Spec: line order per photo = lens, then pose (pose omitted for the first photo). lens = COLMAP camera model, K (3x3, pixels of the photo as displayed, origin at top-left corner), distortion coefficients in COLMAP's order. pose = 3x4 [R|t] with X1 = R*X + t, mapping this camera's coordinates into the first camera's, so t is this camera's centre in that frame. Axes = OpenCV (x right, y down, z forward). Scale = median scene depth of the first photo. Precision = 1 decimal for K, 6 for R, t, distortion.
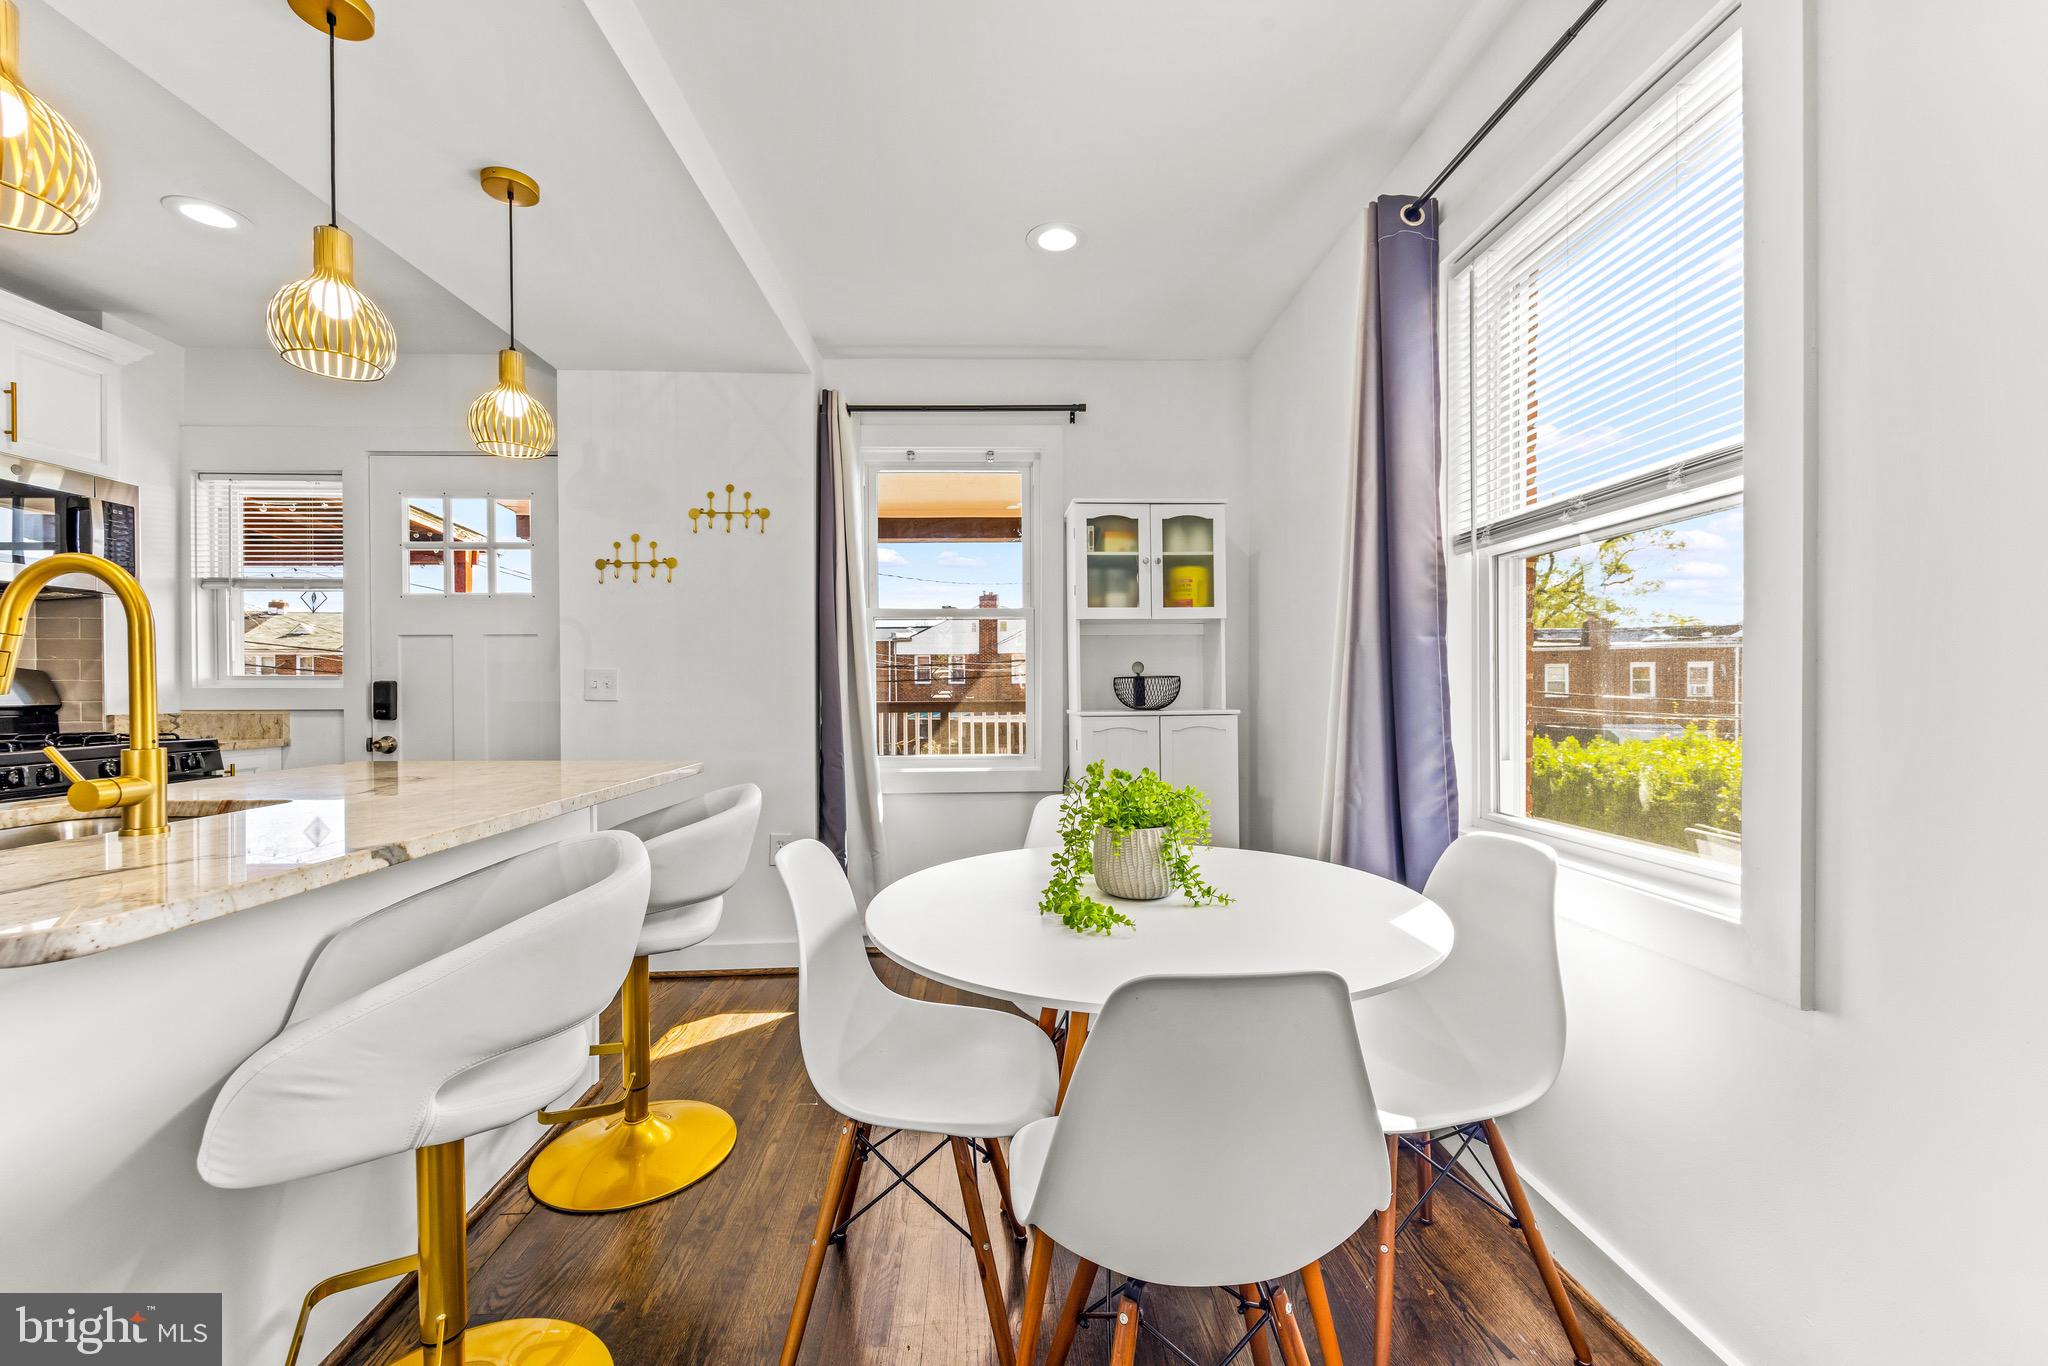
lens RADIAL K [[822.2, 0, 1028.5], [0, 822.2, 693.2], [0, 0, 1]] dist [-0.002468, 0.000016]
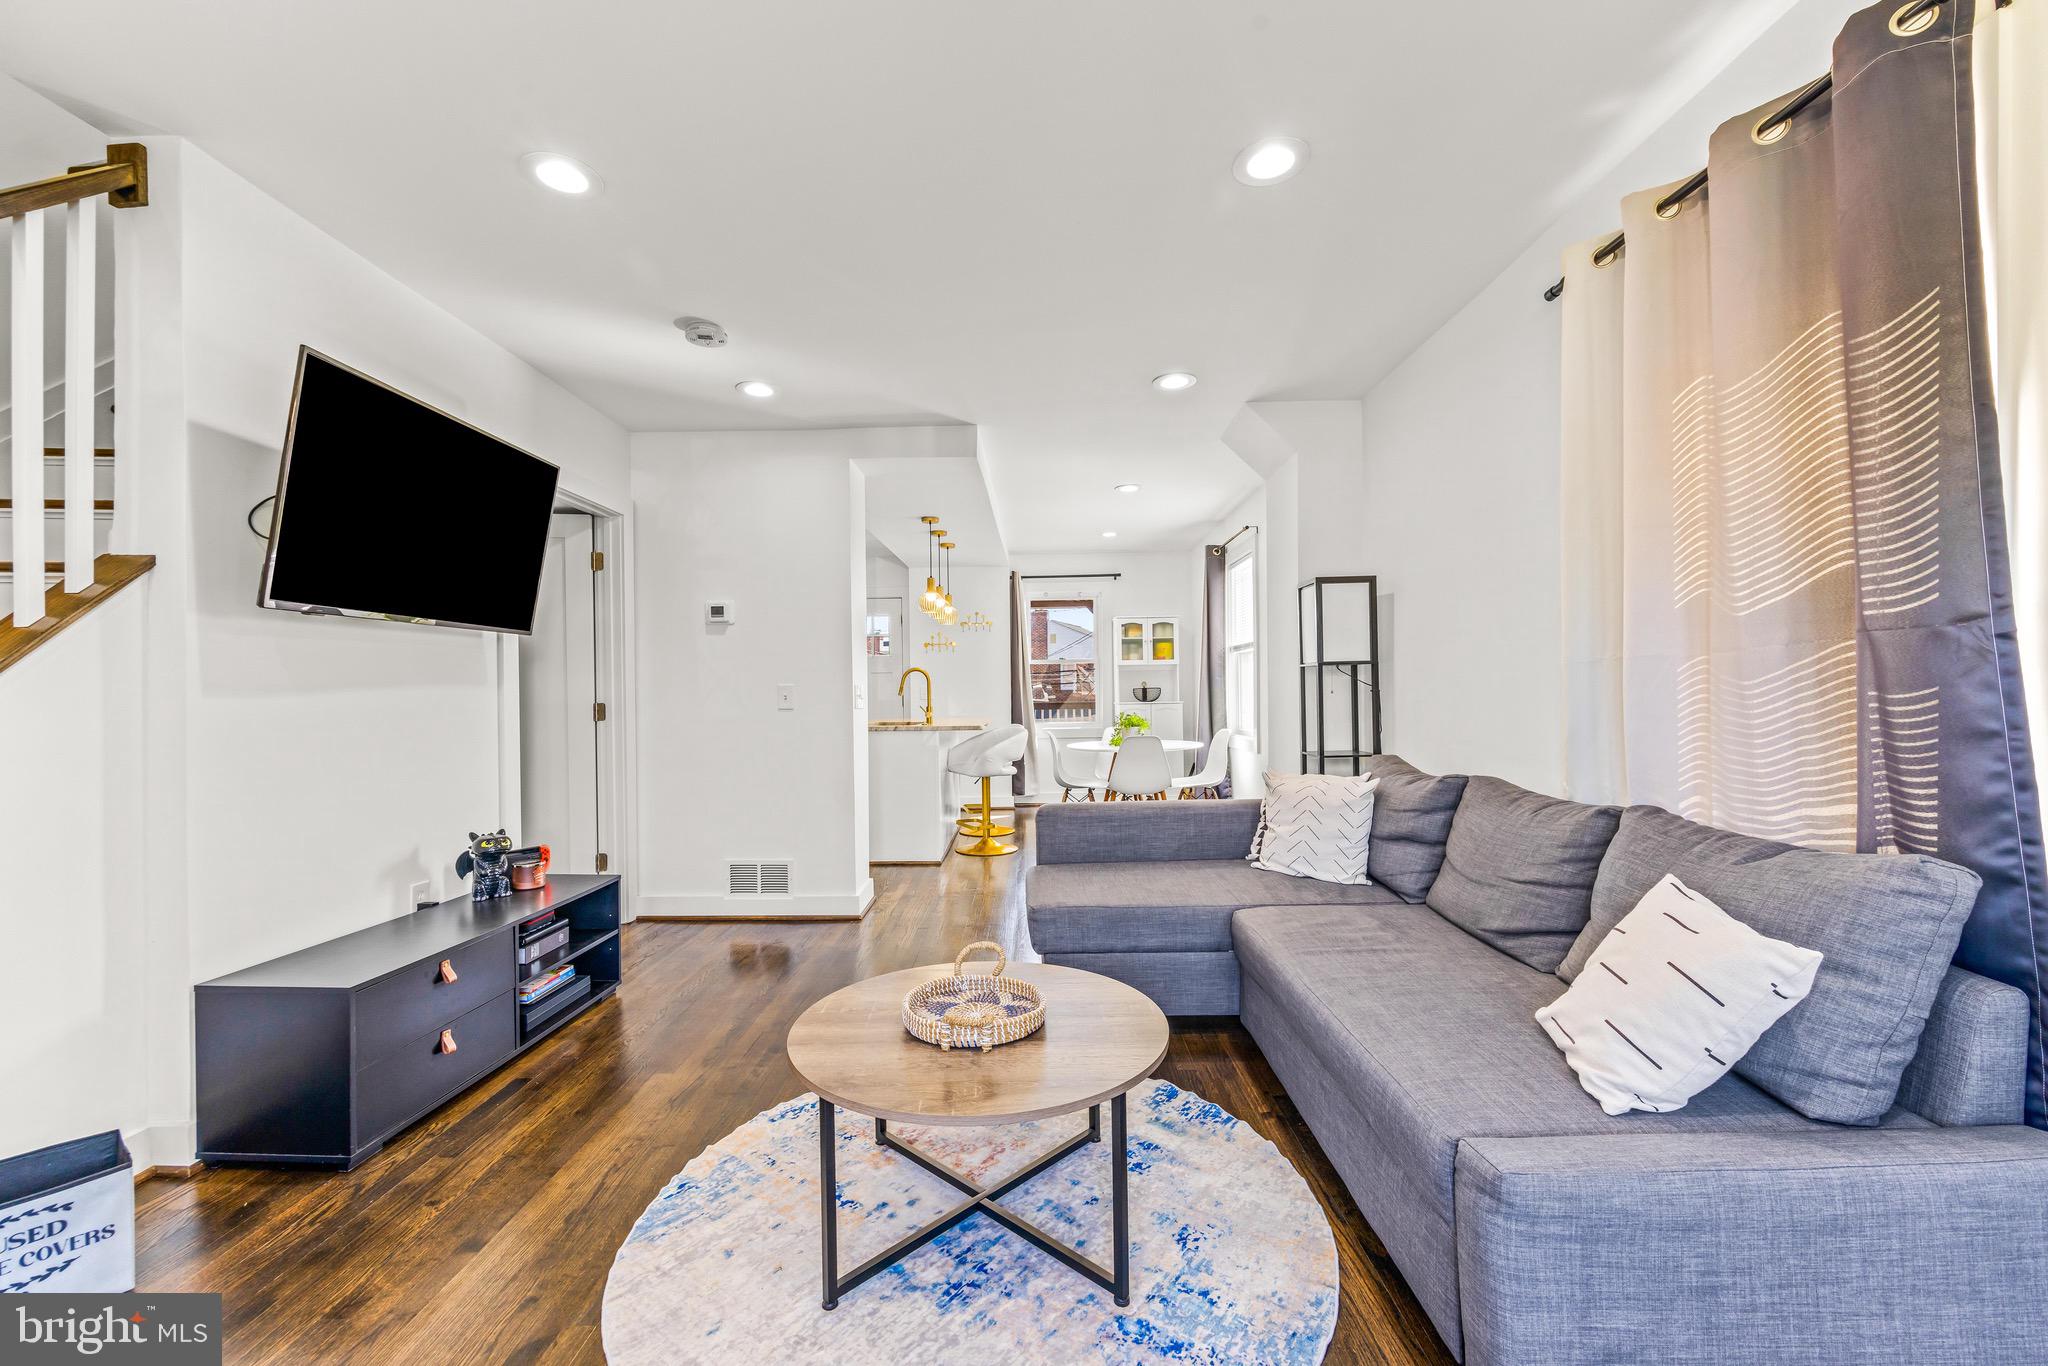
lens RADIAL K [[822.2, 0, 1021.8], [0, 822.2, 699.9], [0, 0, 1]] dist [-0.002468, 0.000016]
pose [[0.998120, -0.006313, -0.060961, -0.077995], [0.006288, 0.999980, -0.000611, 0.014168], [0.060964, 0.000226, 0.998140, -1.477435]]
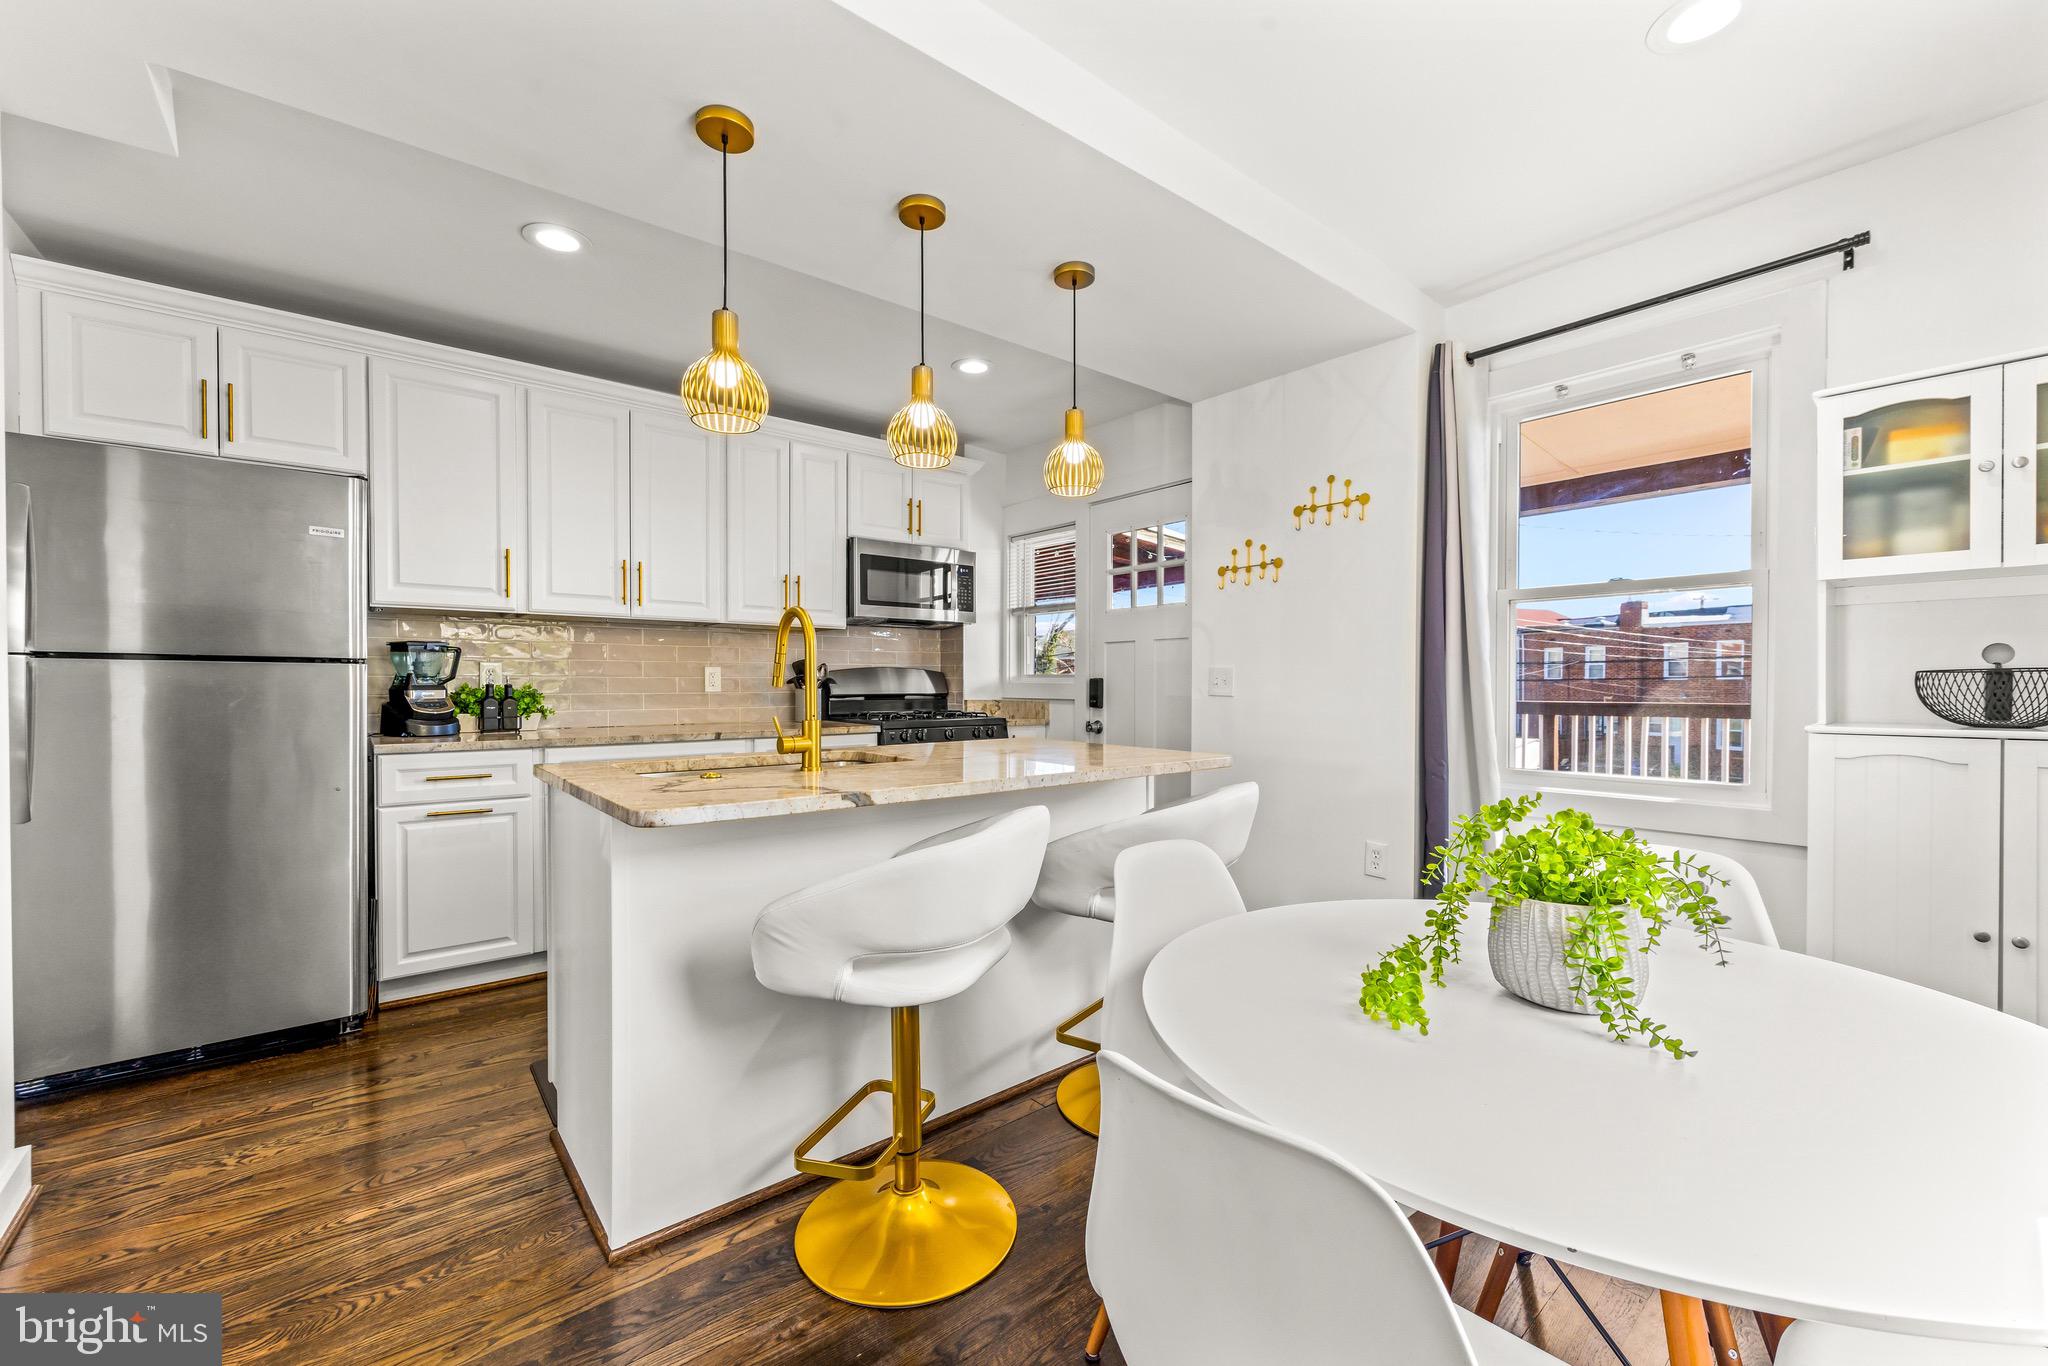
lens RADIAL K [[822.2, 0, 1018.7], [0, 822.2, 697.0], [0, 0, 1]] dist [-0.002468, 0.000016]
pose [[0.601941, 0.017650, -0.798346, 0.194936], [-0.009476, 0.999843, 0.014961, -0.003240], [0.798485, -0.001441, 0.602014, 0.121786]]
